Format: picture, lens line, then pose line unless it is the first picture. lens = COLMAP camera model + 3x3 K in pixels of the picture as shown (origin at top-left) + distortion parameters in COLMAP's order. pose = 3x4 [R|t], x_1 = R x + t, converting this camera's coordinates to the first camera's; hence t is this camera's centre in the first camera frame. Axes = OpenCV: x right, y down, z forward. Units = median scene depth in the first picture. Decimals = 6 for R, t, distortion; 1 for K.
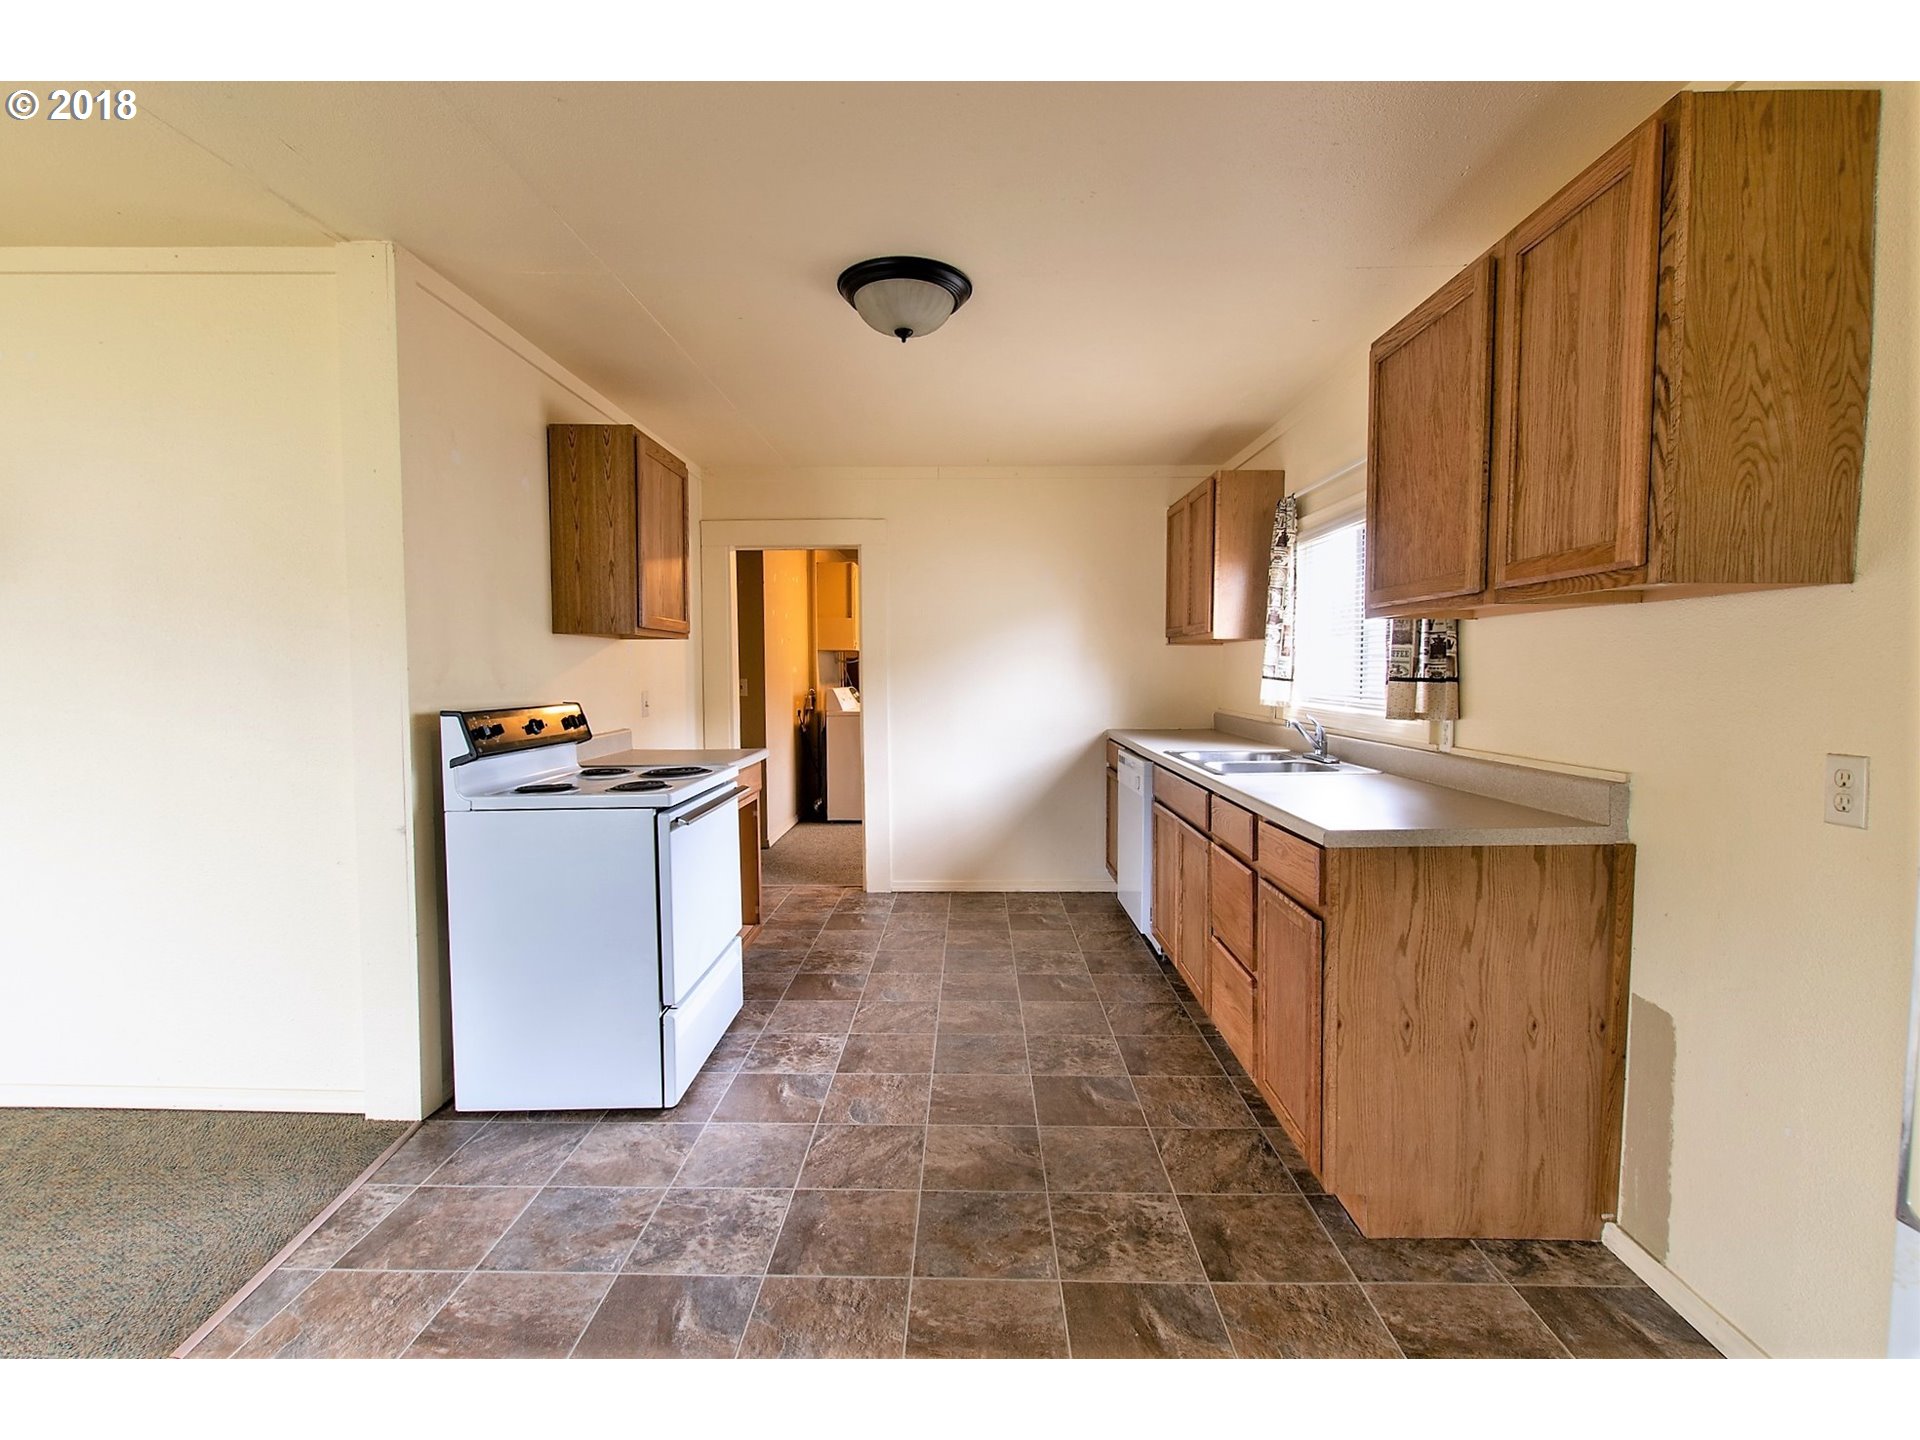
lens RADIAL K [[873.7, 0, 966.6], [0, 873.7, 712.0], [0, 0, 1]] dist [0.003132, -0.000488]
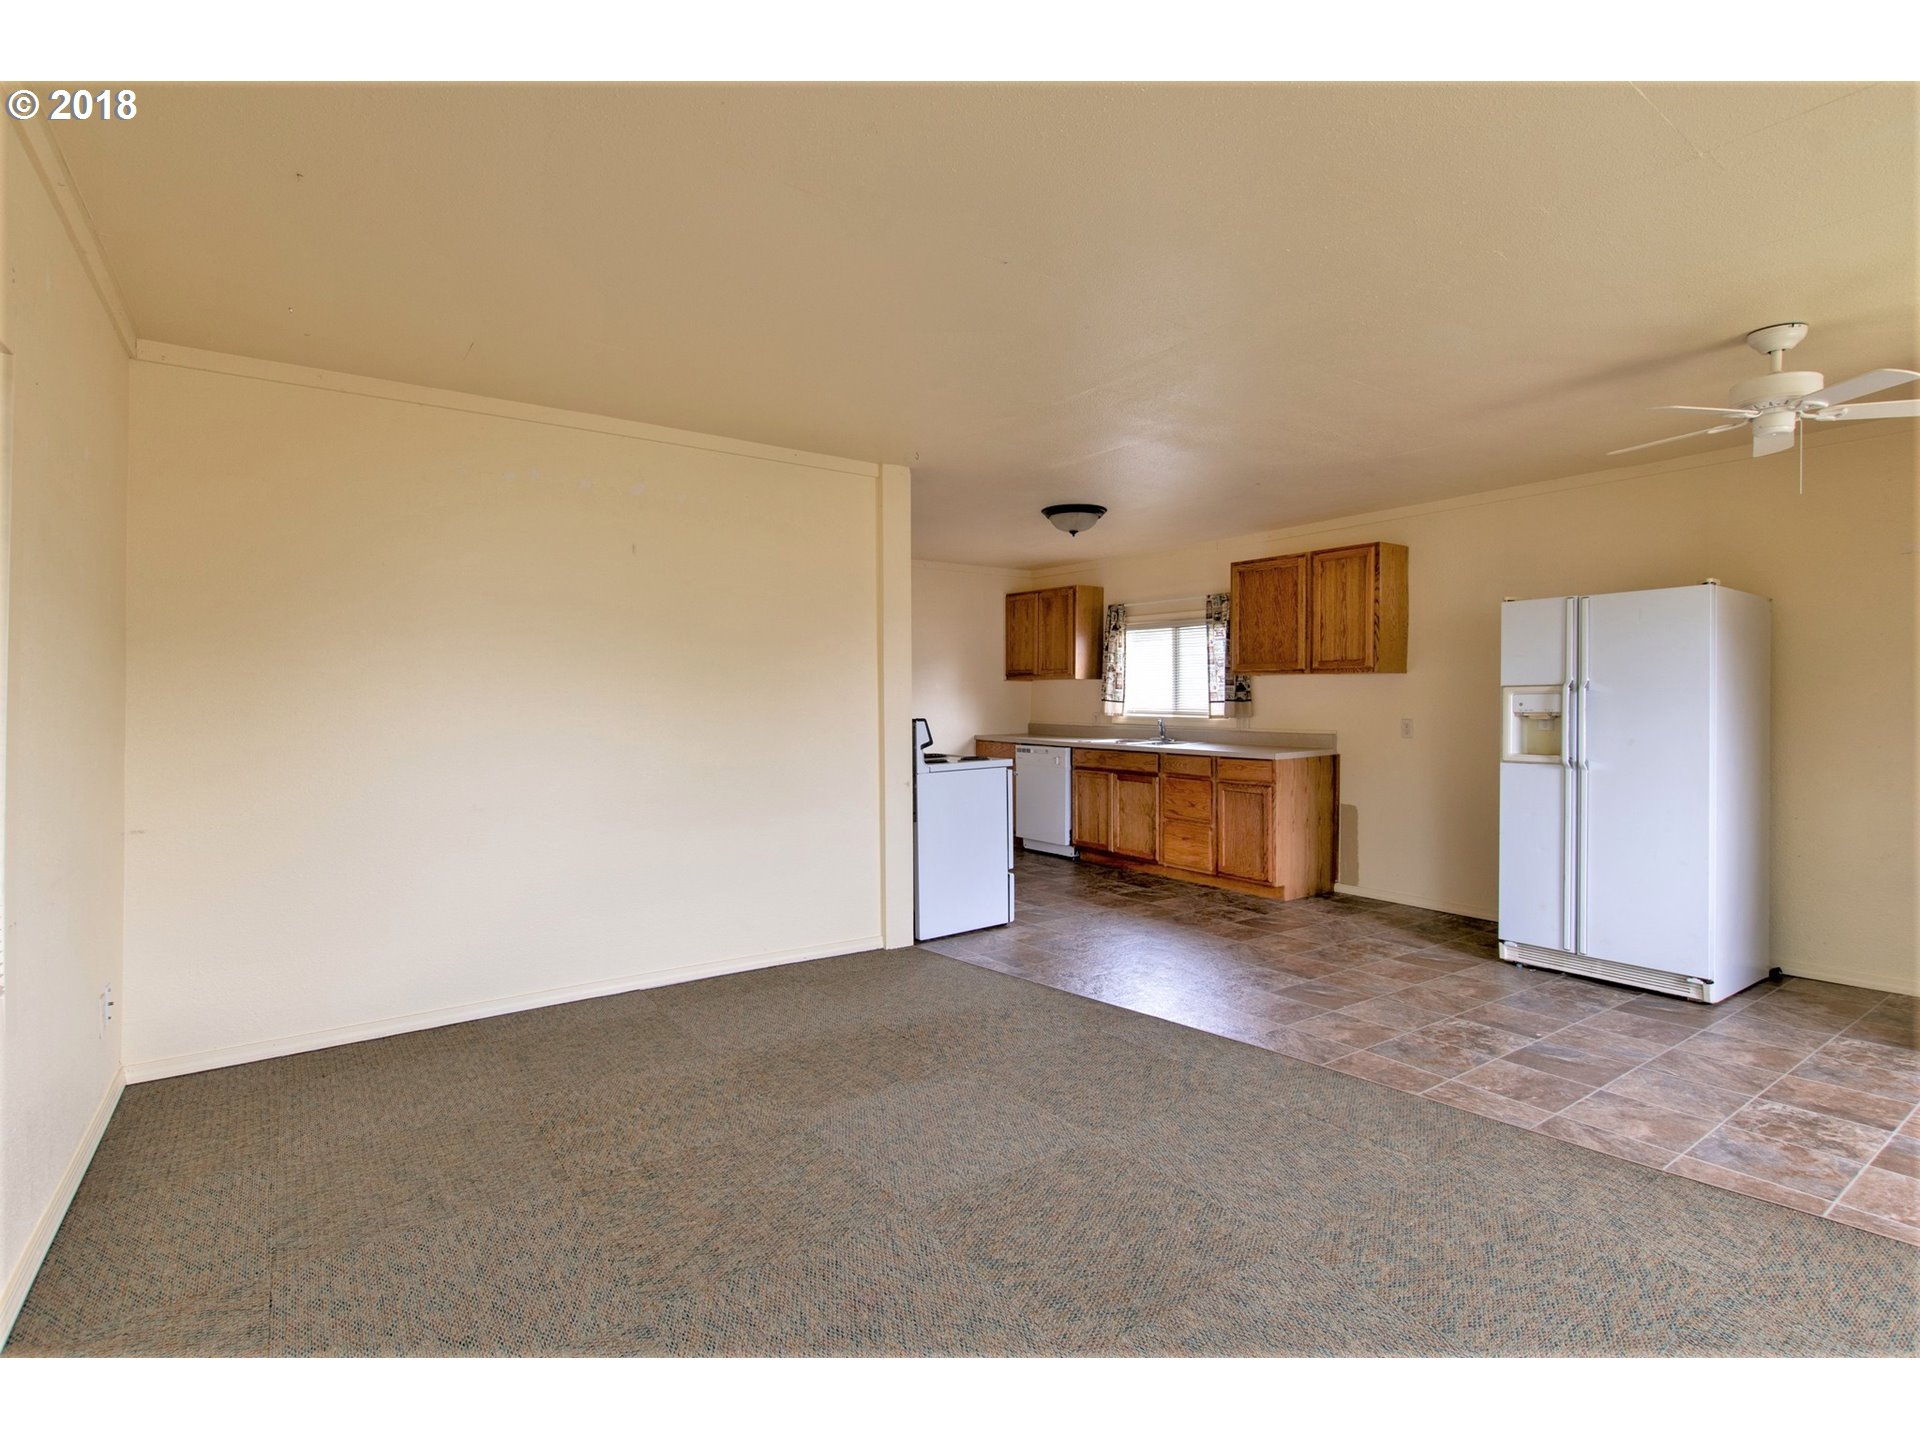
lens RADIAL K [[933.6, 0, 959.9], [0, 933.6, 714.5], [0, 0, 1]] dist [-0.000350, 0.000928]
pose [[0.803682, -0.010950, 0.594958, -1.785737], [0.028731, 0.999379, -0.020417, 0.034901], [-0.594365, 0.033503, 0.803498, -0.659670]]
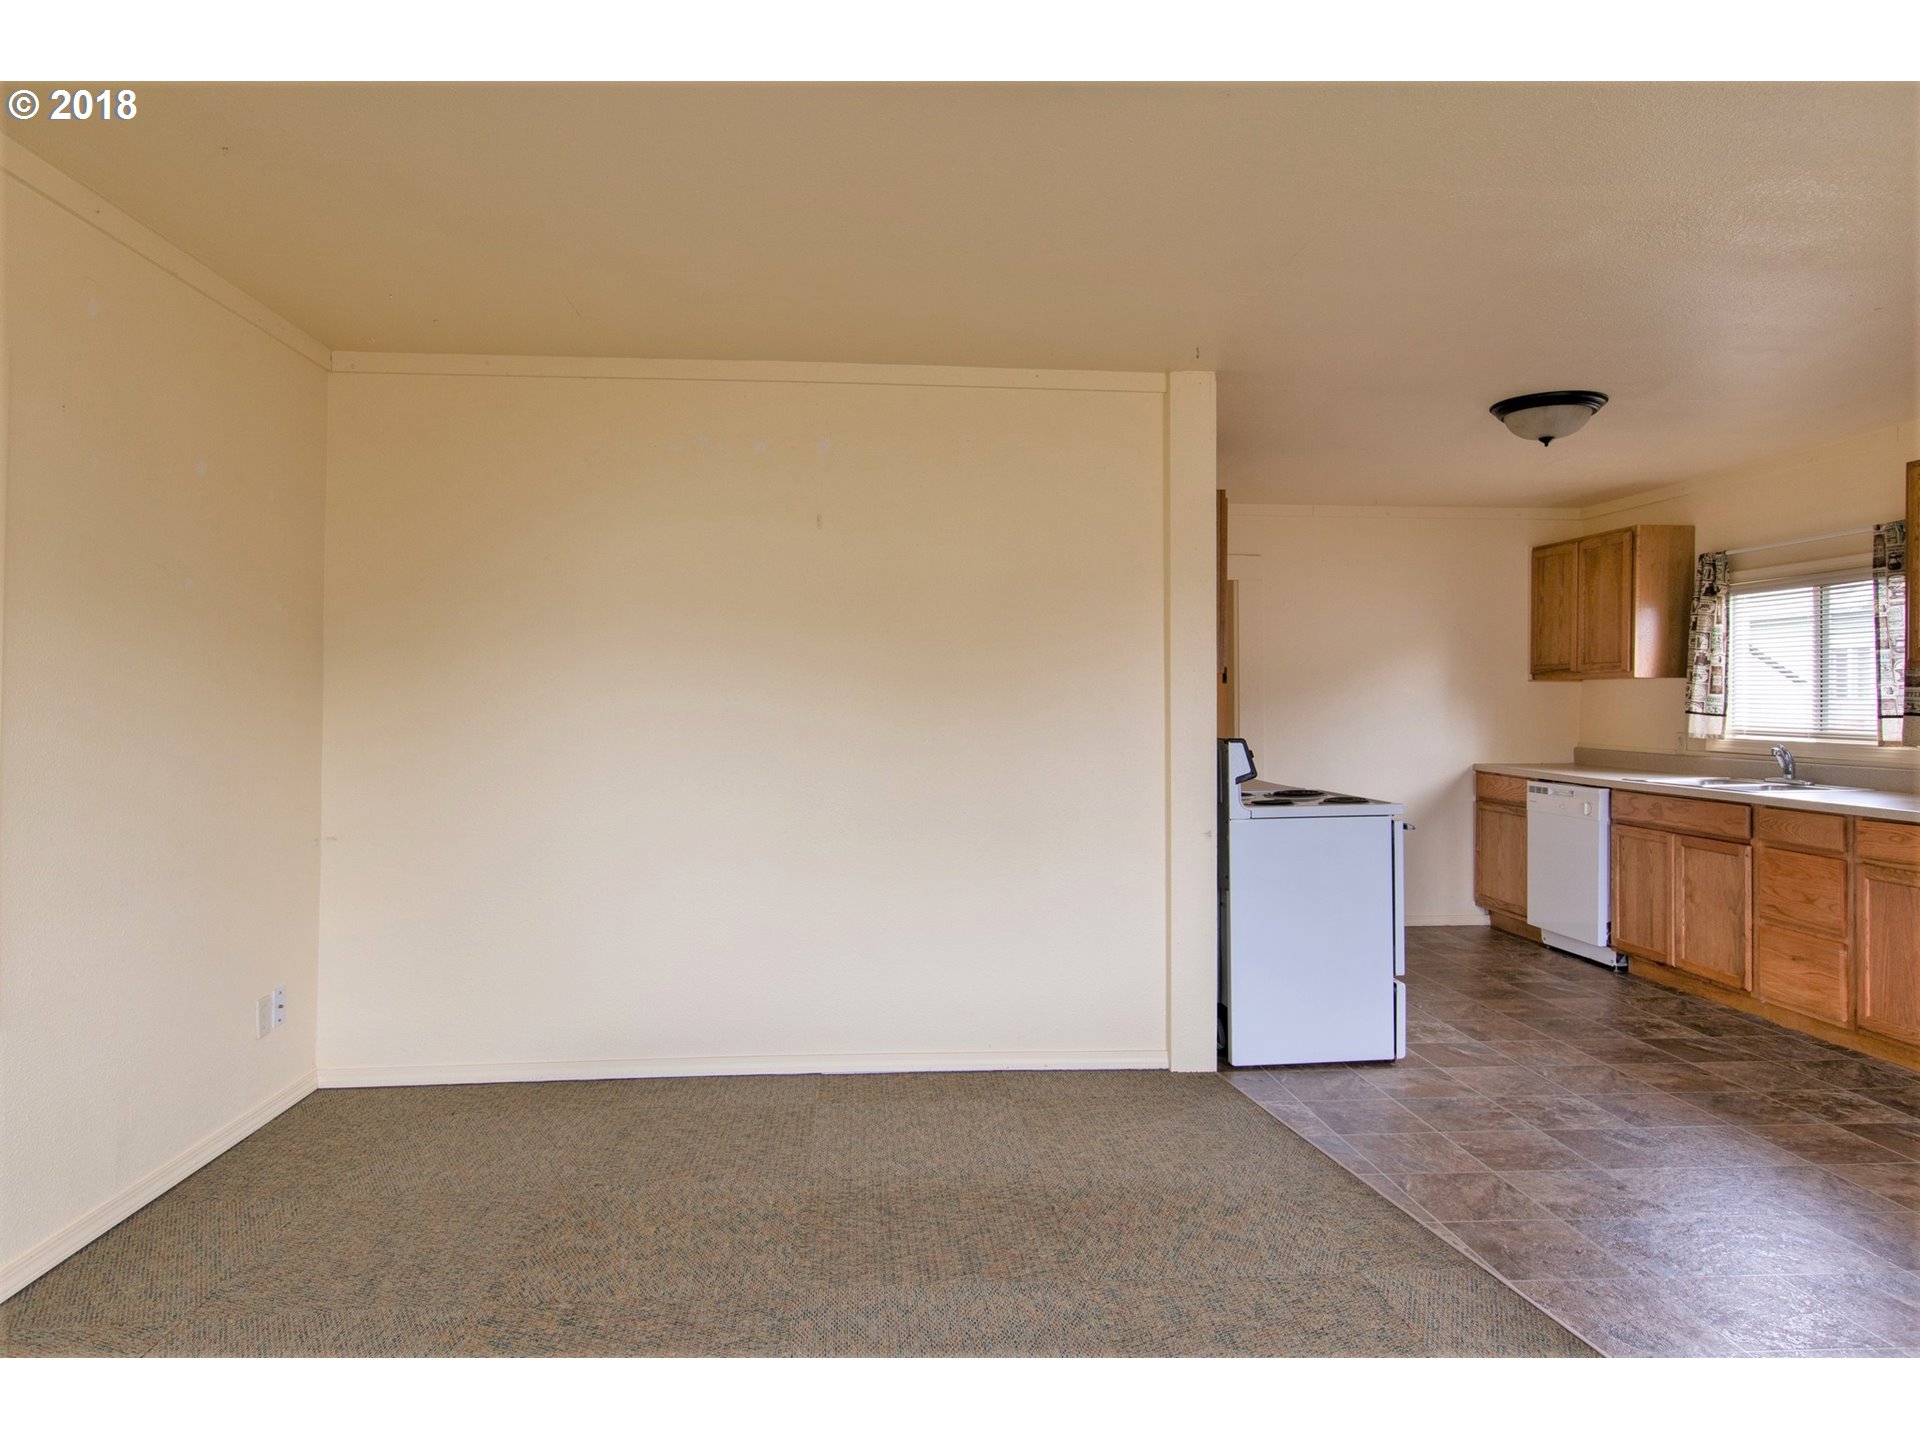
lens RADIAL K [[1187.2, 0, 957.3], [0, 1187.2, 710.5], [0, 0, 1]] dist [0.007997, -0.006732]
pose [[0.995446, 0.001924, 0.095305, -1.211107], [0.002051, 0.999132, -0.041594, 0.030608], [-0.095302, 0.041600, 0.994579, -0.684645]]
